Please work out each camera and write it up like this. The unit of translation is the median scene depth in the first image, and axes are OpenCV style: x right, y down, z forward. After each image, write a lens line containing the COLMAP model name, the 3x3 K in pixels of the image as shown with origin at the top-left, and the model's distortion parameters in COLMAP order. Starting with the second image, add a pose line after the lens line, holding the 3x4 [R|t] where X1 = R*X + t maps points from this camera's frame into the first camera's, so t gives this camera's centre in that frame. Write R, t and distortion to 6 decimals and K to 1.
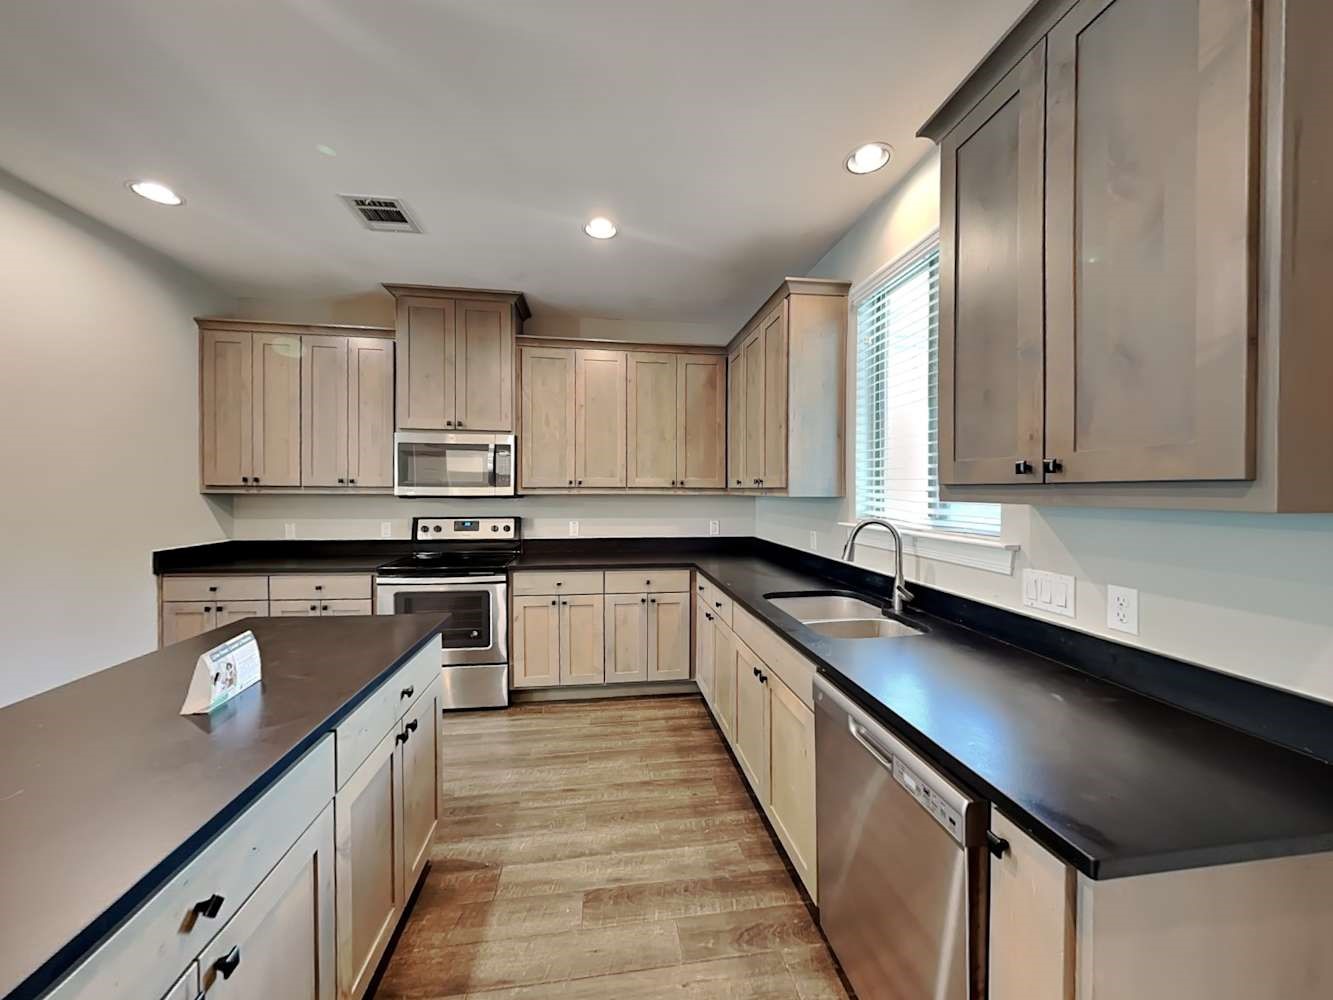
lens RADIAL K [[534.5, 0, 672.7], [0, 534.5, 496.4], [0, 0, 1]] dist [-0.000814, -0.000304]
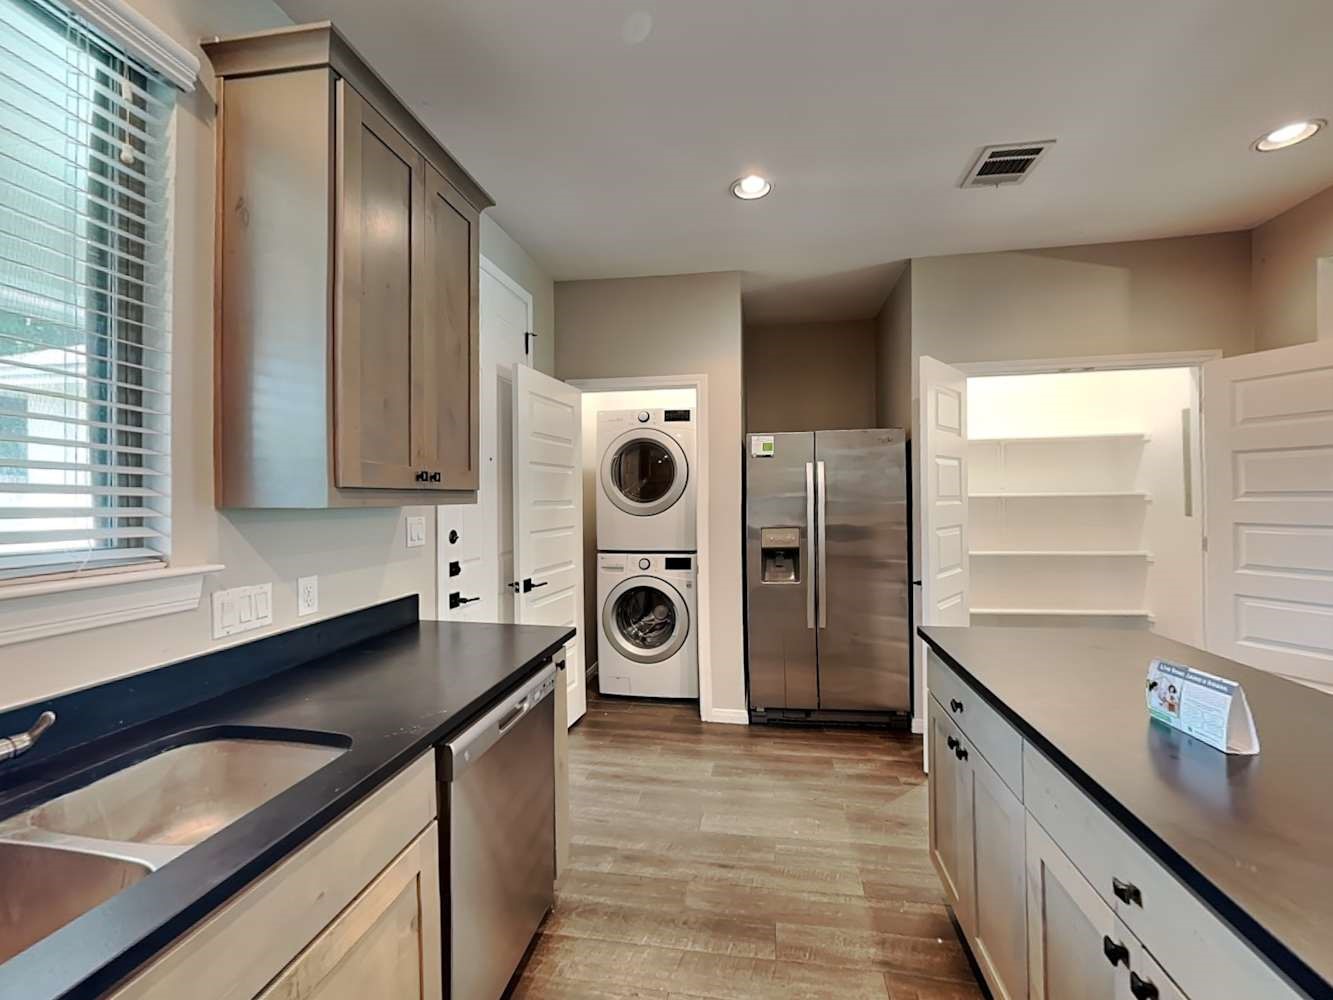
lens RADIAL K [[534.5, 0, 667.7], [0, 534.5, 490.4], [0, 0, 1]] dist [-0.000814, -0.000304]
pose [[-0.959103, 0.007277, 0.282964, -0.278460], [0.009221, 0.999942, 0.005539, -0.023545], [-0.282907, 0.007922, -0.959115, 2.064073]]
